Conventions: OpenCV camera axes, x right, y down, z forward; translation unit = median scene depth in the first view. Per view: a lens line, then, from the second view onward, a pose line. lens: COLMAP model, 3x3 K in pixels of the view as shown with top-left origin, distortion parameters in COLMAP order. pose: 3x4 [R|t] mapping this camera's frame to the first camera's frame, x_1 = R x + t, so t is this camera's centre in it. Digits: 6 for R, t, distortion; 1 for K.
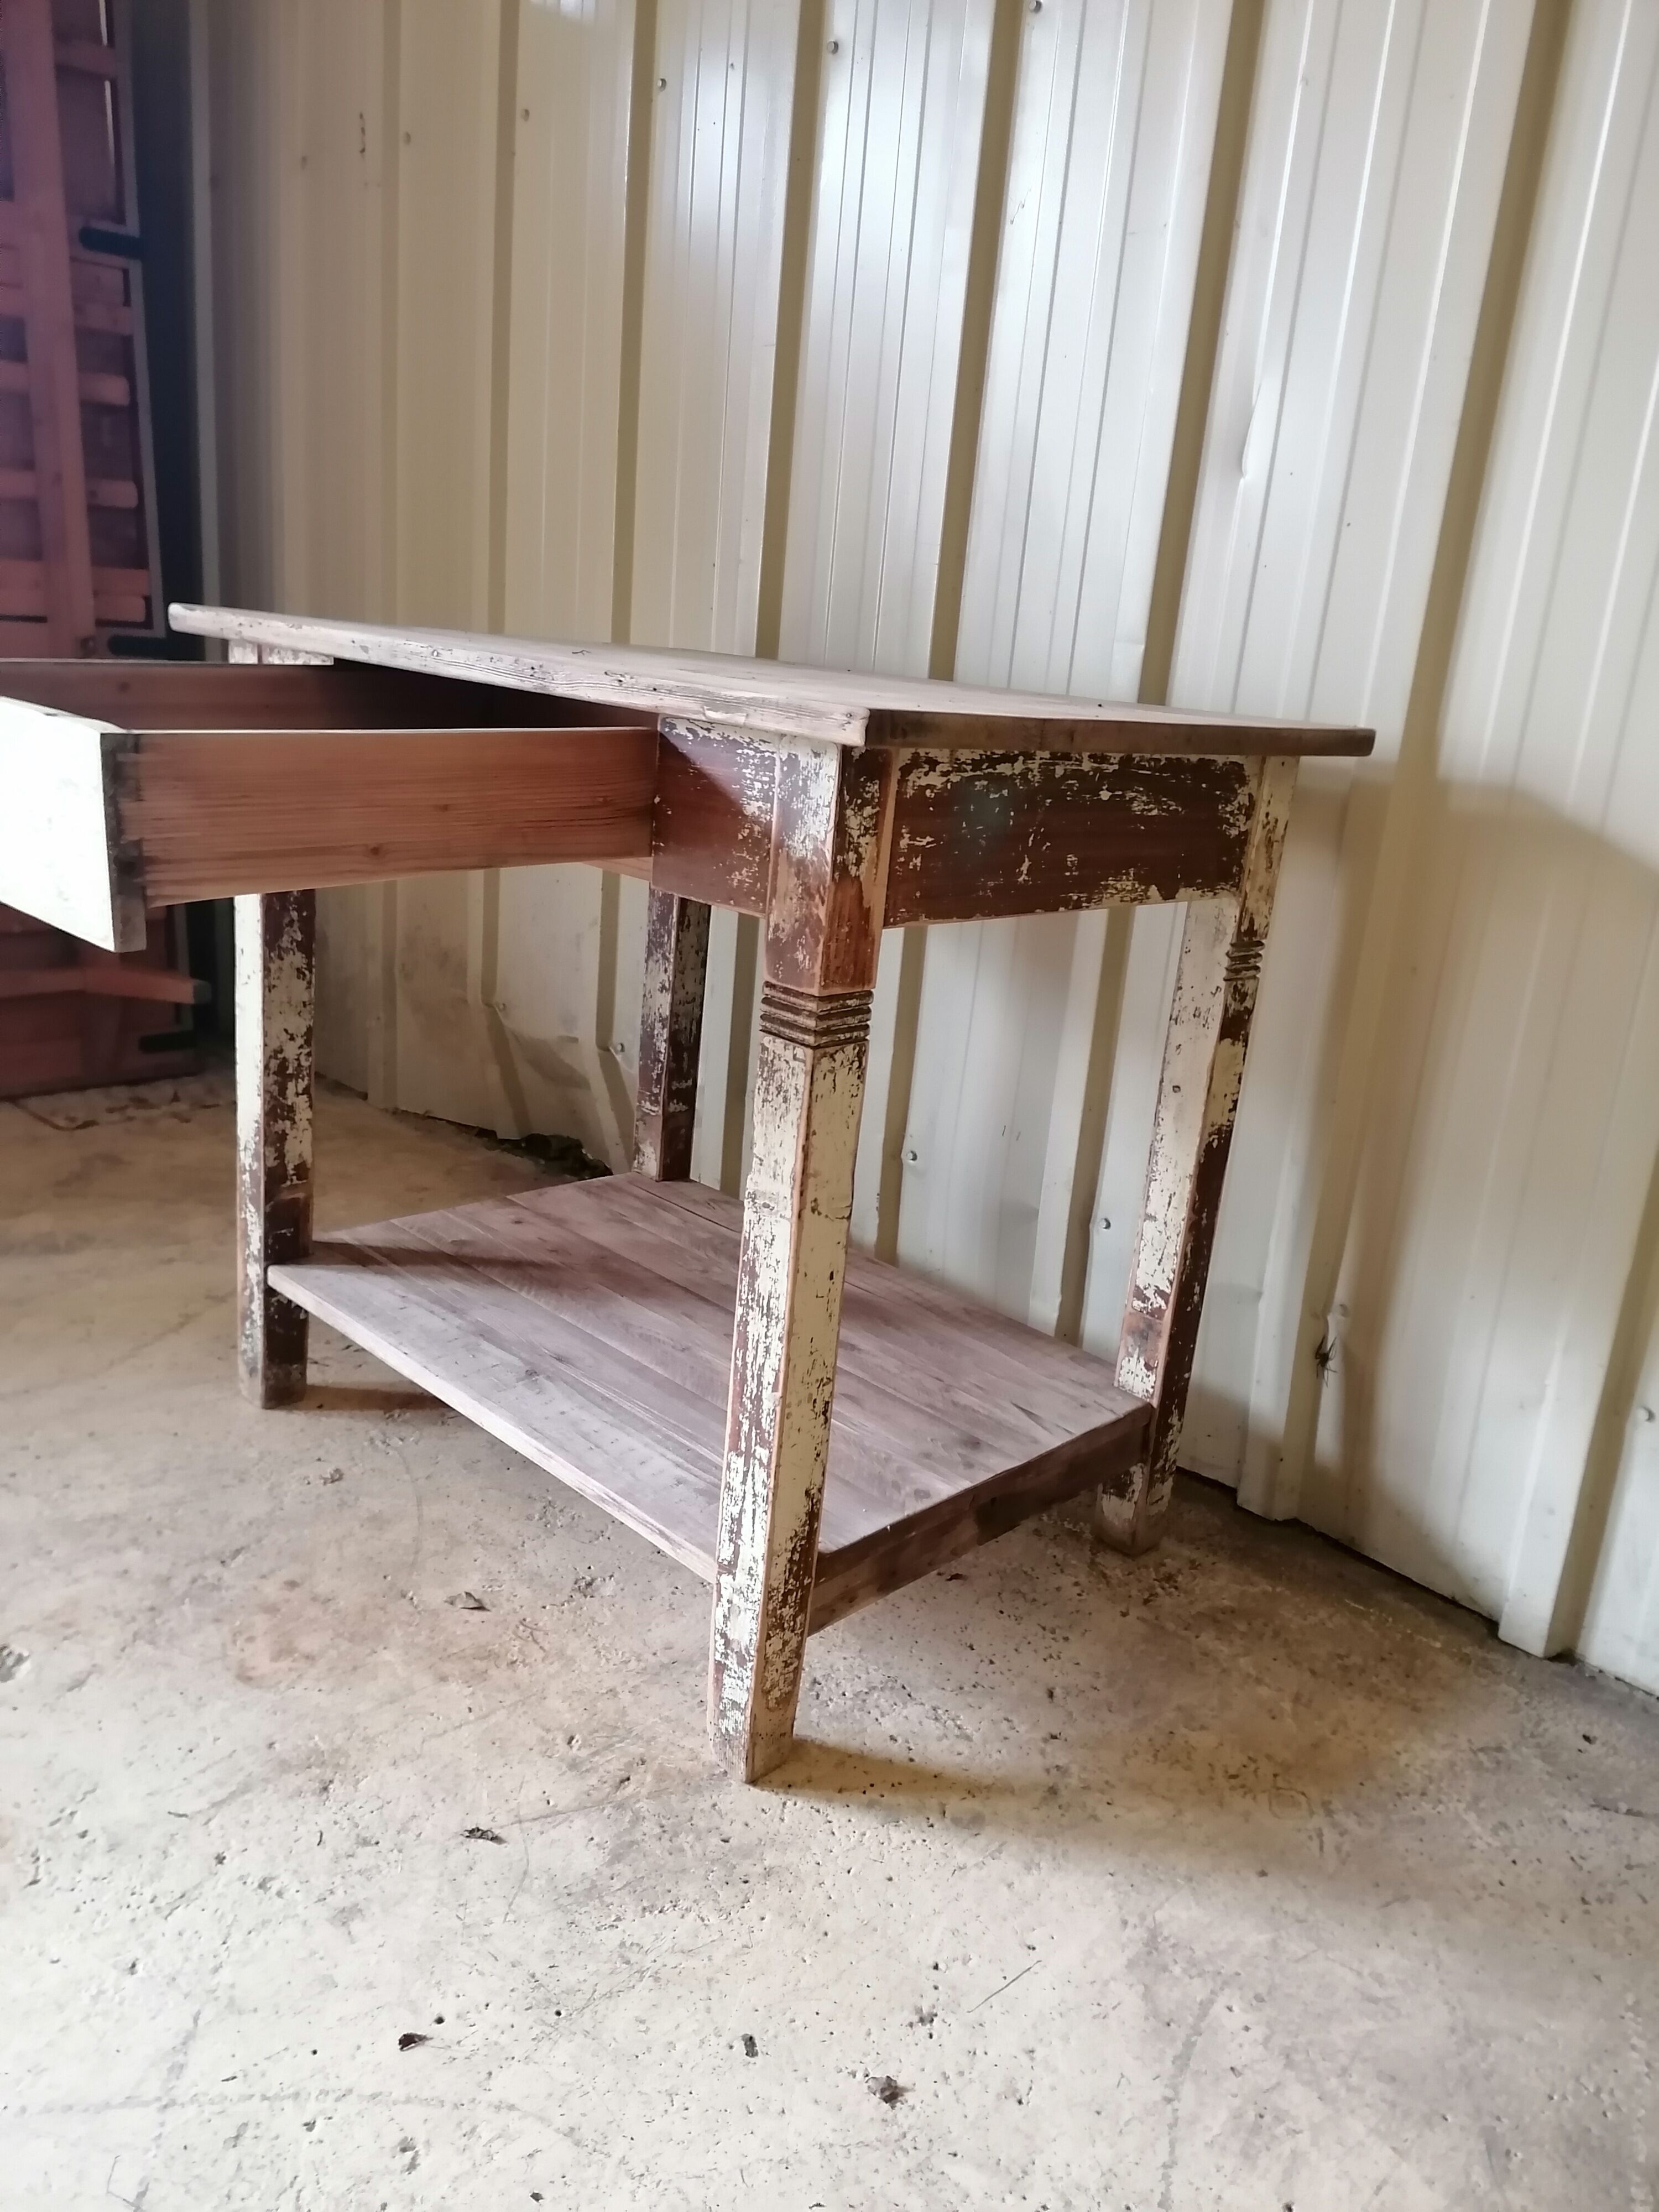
lens RADIAL K [[1661.4, 0, 842.0], [0, 1661.4, 1105.0], [0, 0, 1]] dist [0.107145, -0.140195]
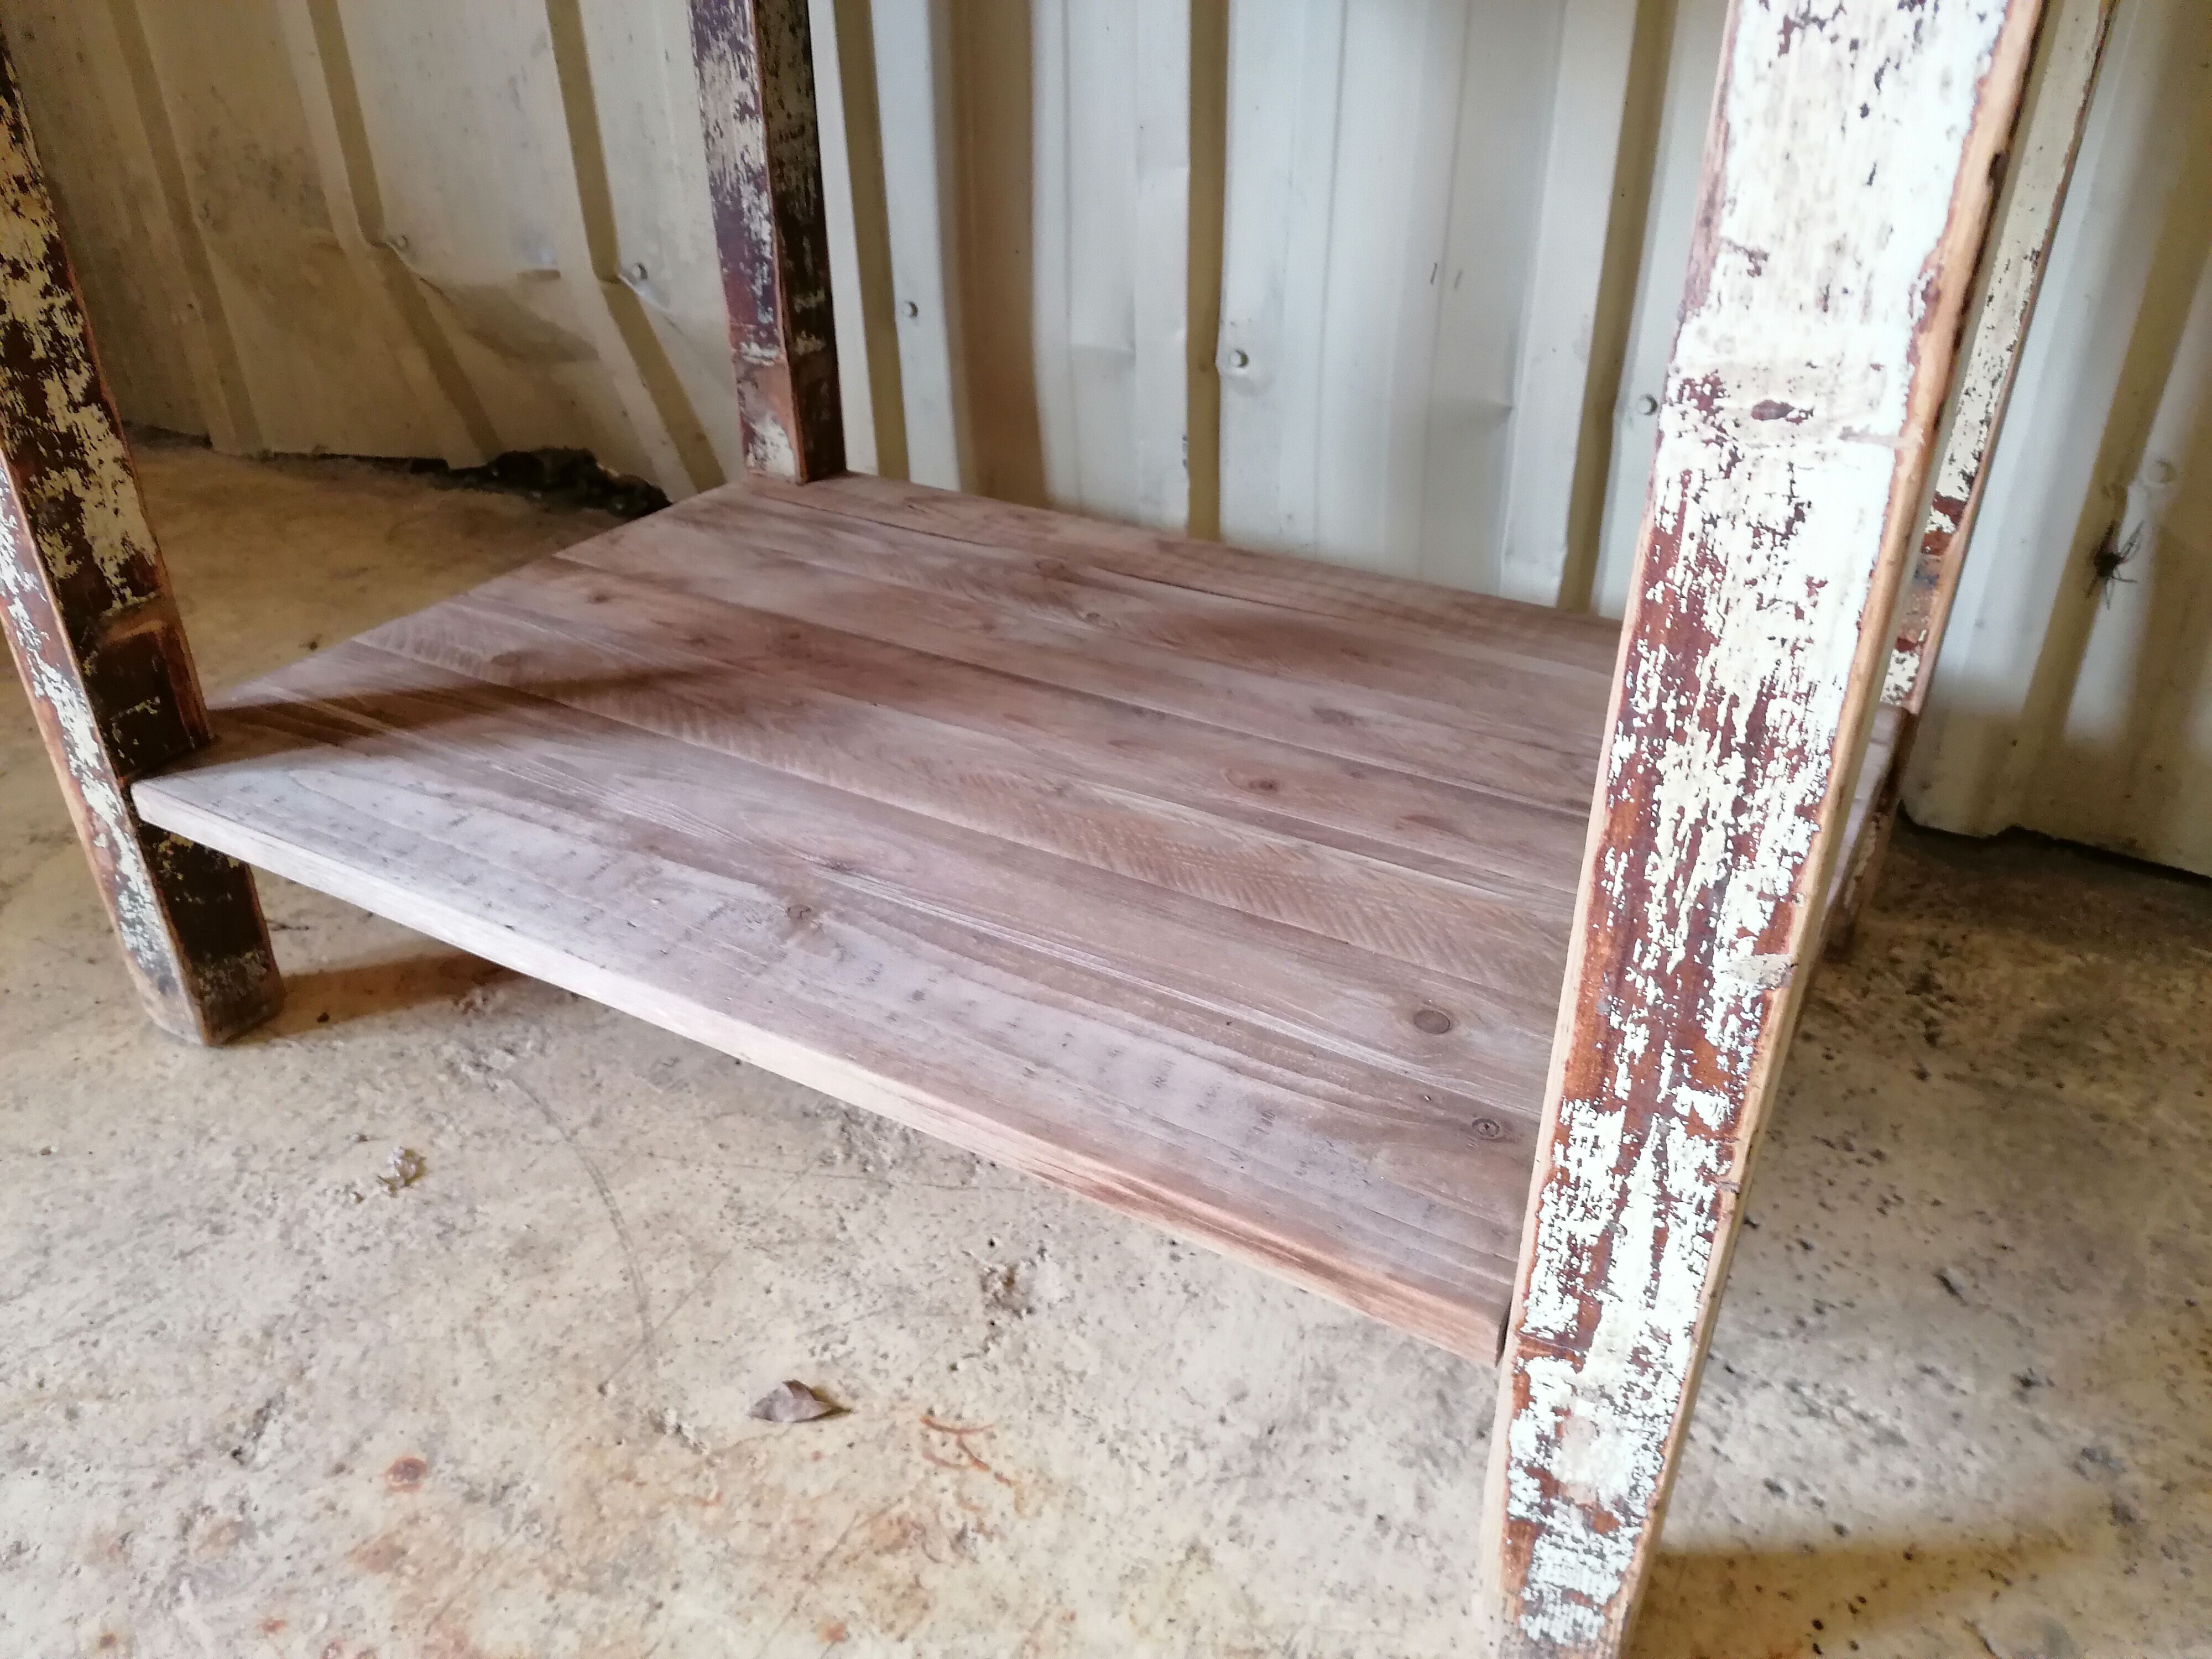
lens RADIAL K [[1661.4, 0, 1106.0], [0, 1661.4, 823.7], [0, 0, 1]] dist [0.107145, -0.140195]
pose [[0.963781, -0.210277, 0.164040, -0.172615], [0.160212, 0.948230, 0.274212, 0.020721], [-0.213208, -0.238000, 0.947575, 0.535475]]
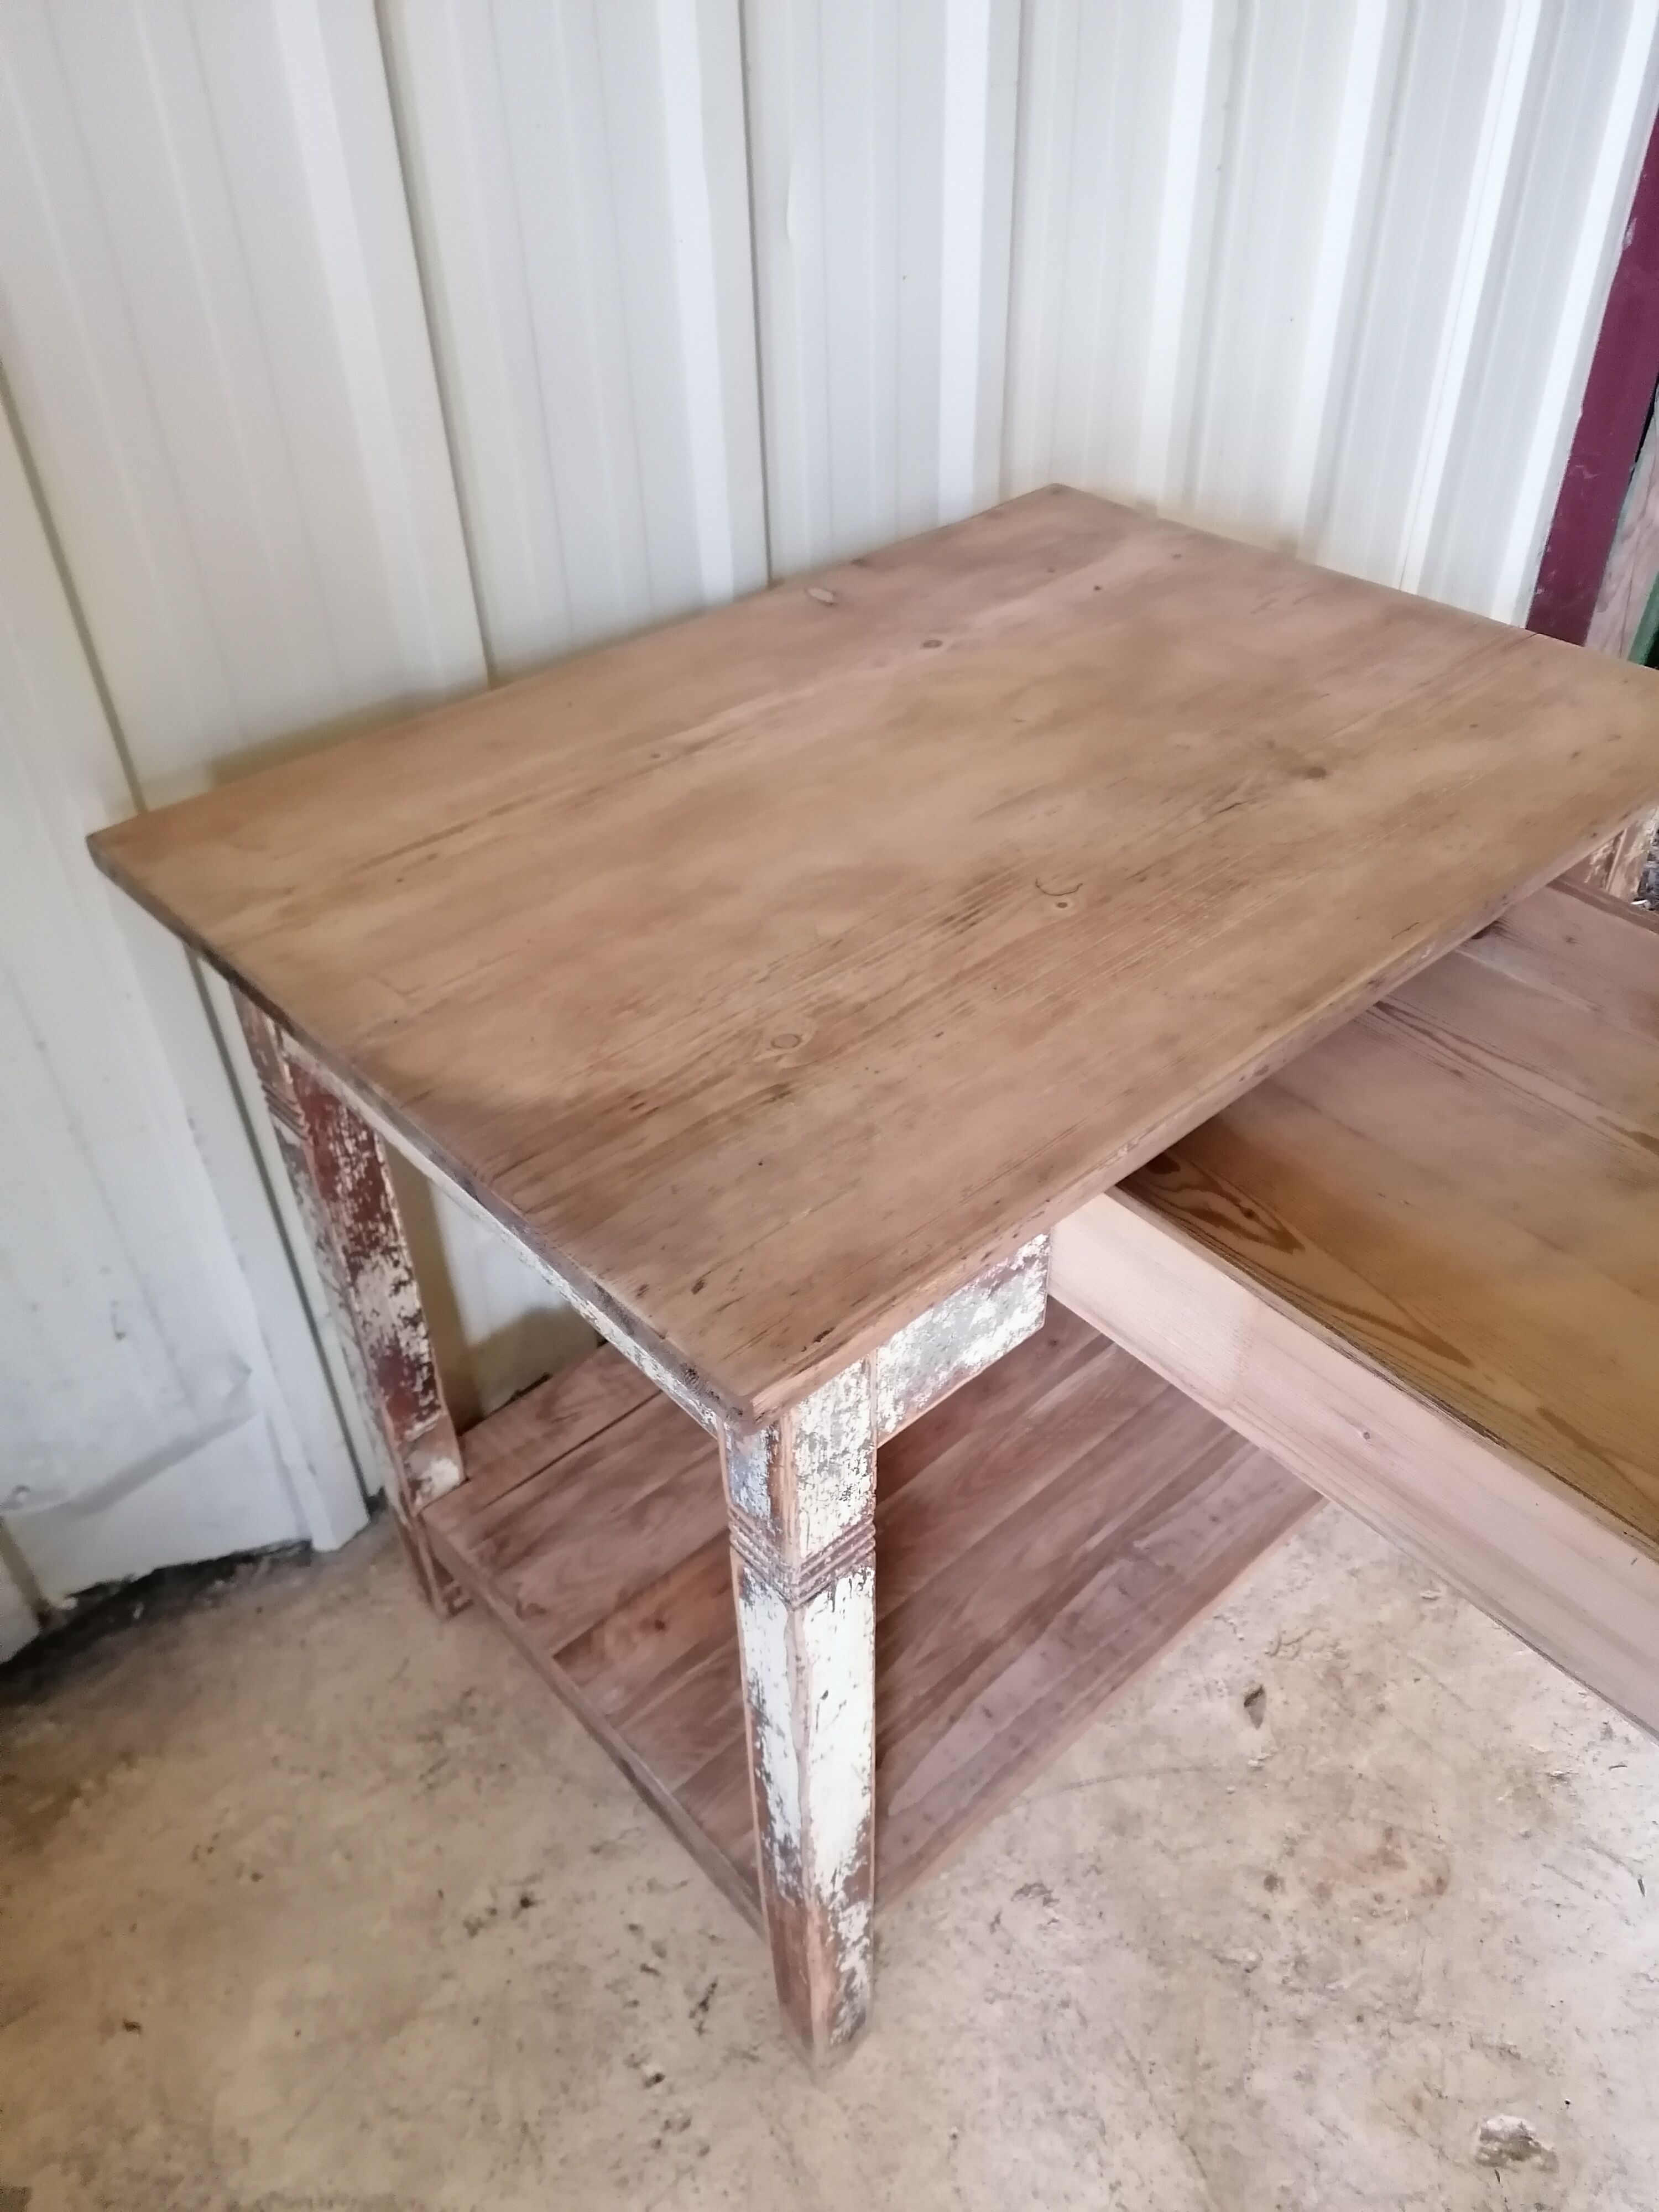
lens RADIAL K [[1661.4, 0, 836.6], [0, 1661.4, 1109.2], [0, 0, 1]] dist [0.107145, -0.140195]
pose [[0.058187, -0.700887, 0.710895, -0.658003], [0.301889, 0.691115, 0.656676, -0.634256], [-0.951566, 0.176401, 0.251804, 0.871685]]
